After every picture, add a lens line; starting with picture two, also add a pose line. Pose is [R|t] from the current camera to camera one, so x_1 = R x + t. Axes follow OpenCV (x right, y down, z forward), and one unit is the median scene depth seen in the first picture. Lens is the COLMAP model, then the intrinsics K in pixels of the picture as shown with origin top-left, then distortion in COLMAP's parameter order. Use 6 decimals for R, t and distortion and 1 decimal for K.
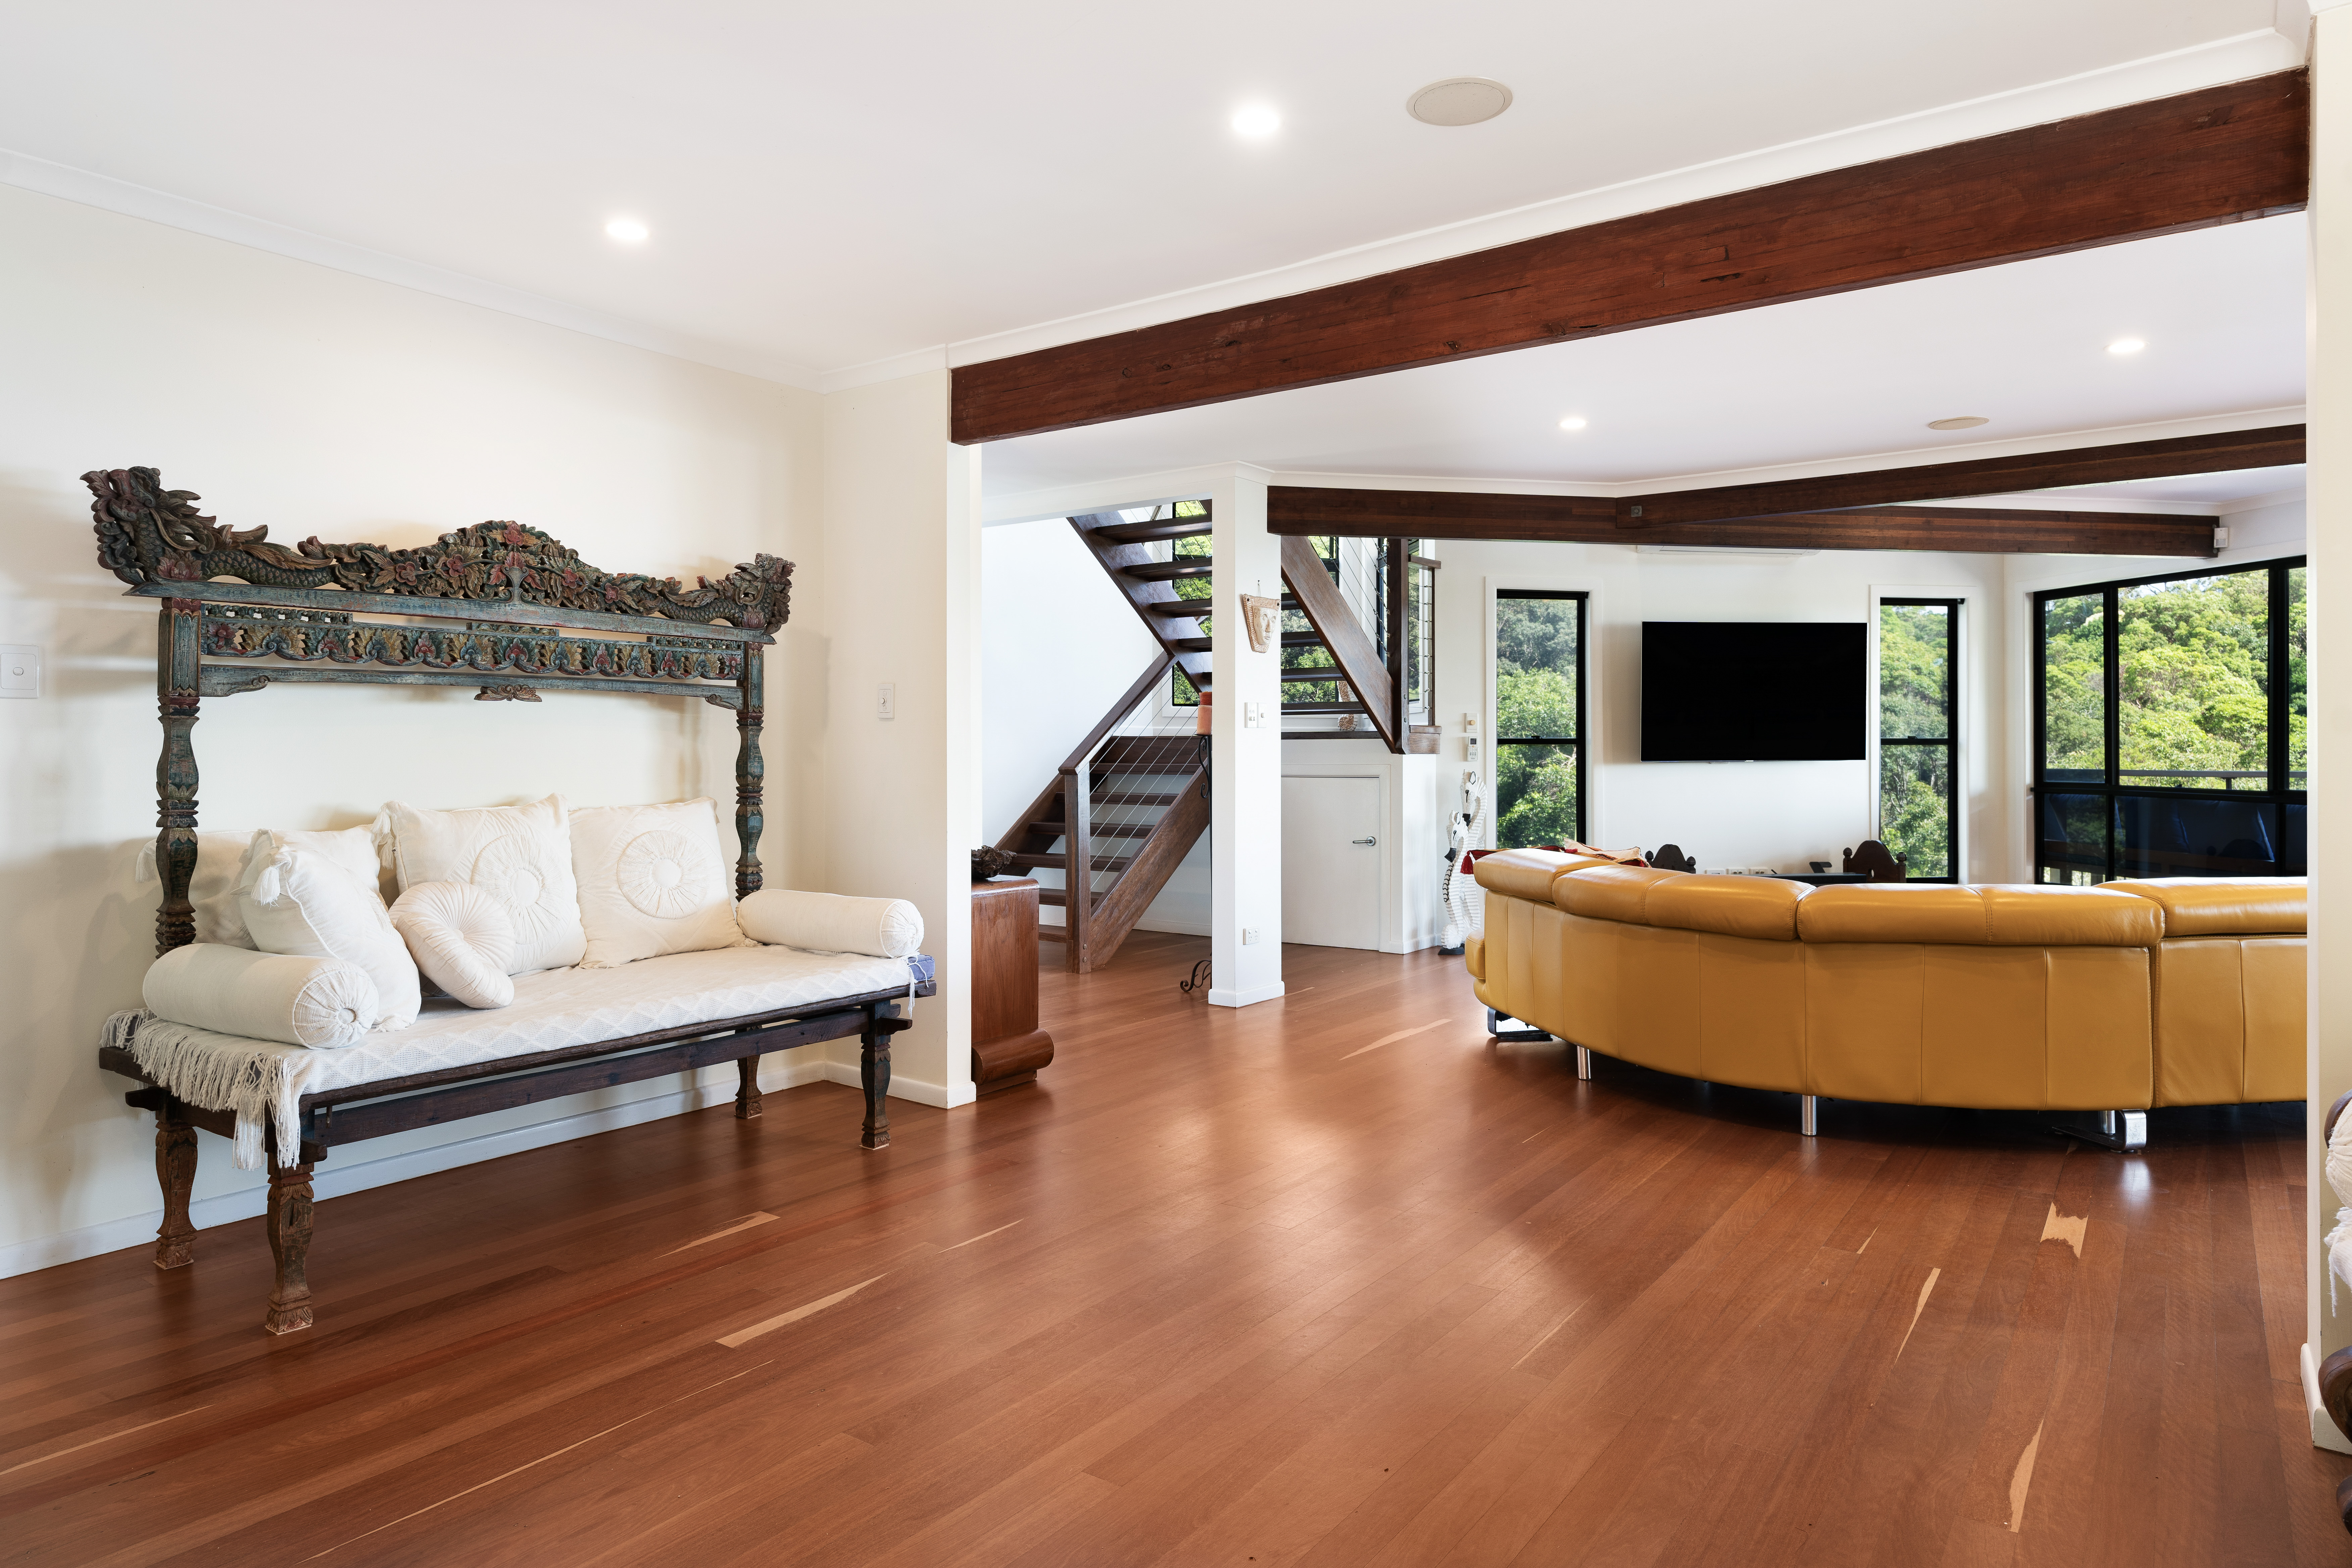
lens RADIAL K [[1395.8, 0, 1173.8], [0, 1395.8, 754.6], [0, 0, 1]] dist [-0.000221, 0.000089]
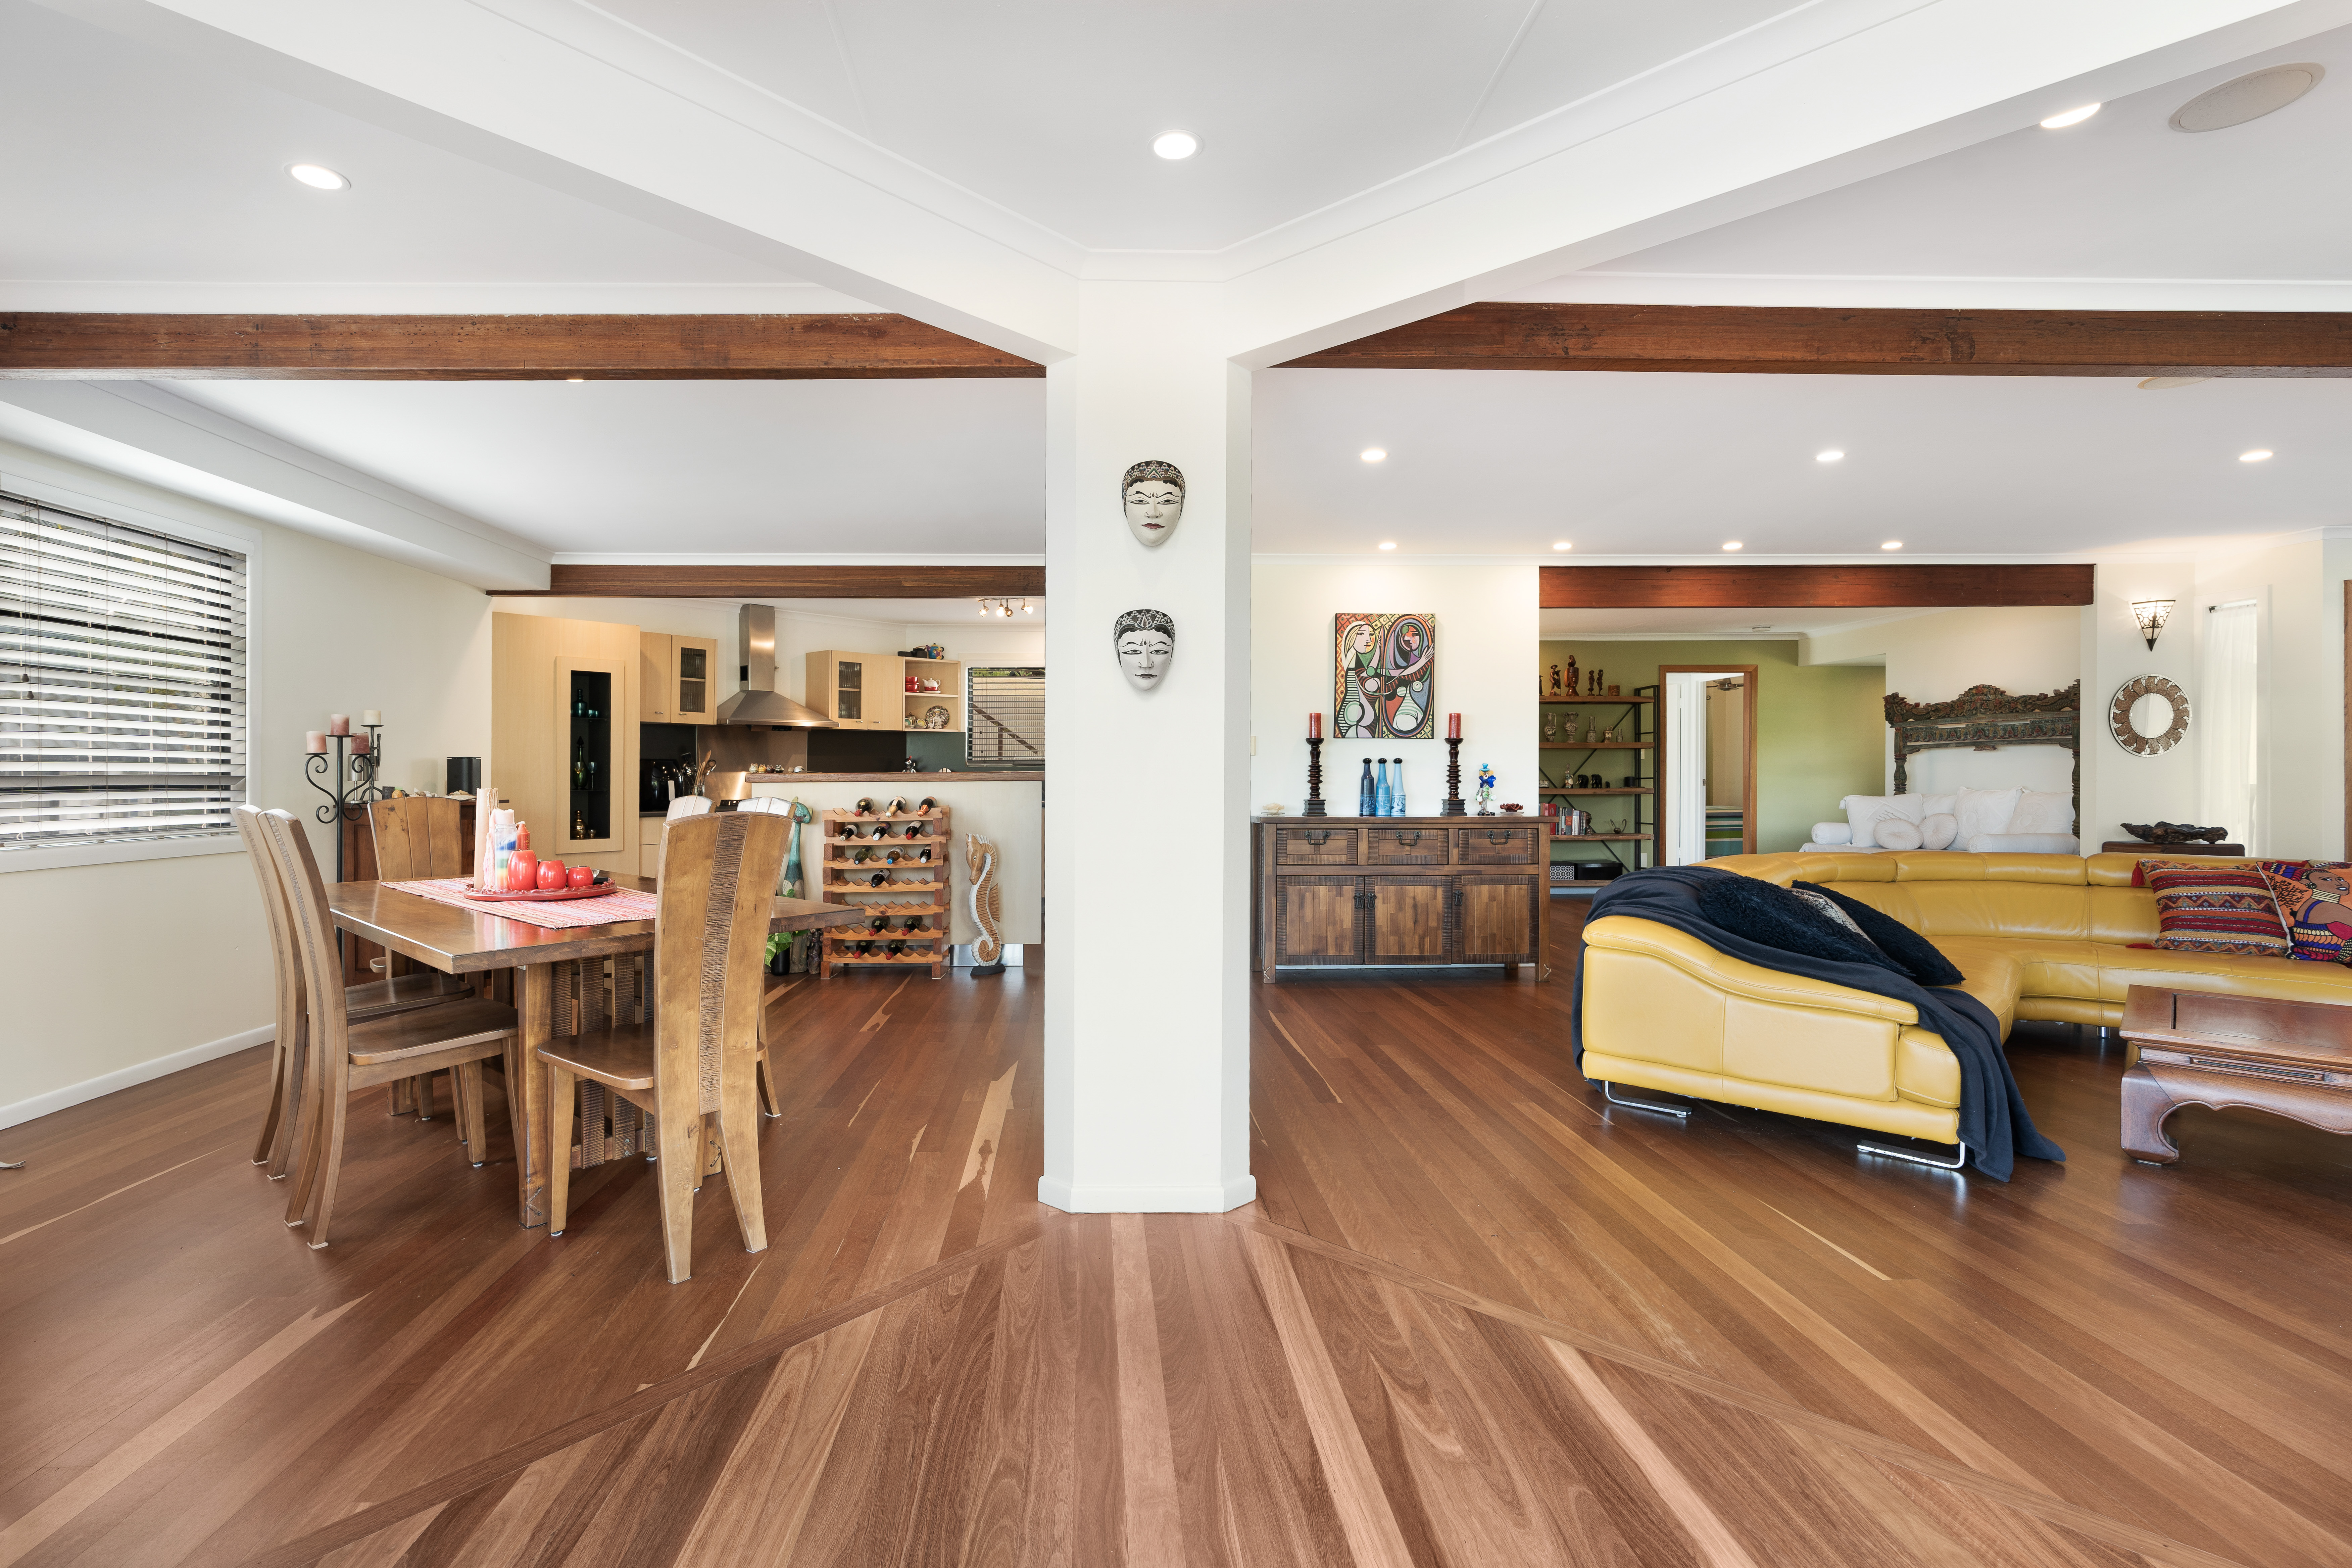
lens RADIAL K [[1099.1, 0, 1091.8], [0, 1099.1, 791.5], [0, 0, 1]] dist [-0.000248, 0.000455]
pose [[-0.804940, 0.010705, -0.593259, 2.202106], [0.002552, 0.999890, 0.014581, 0.004765], [0.593350, 0.010223, -0.804879, 1.711912]]
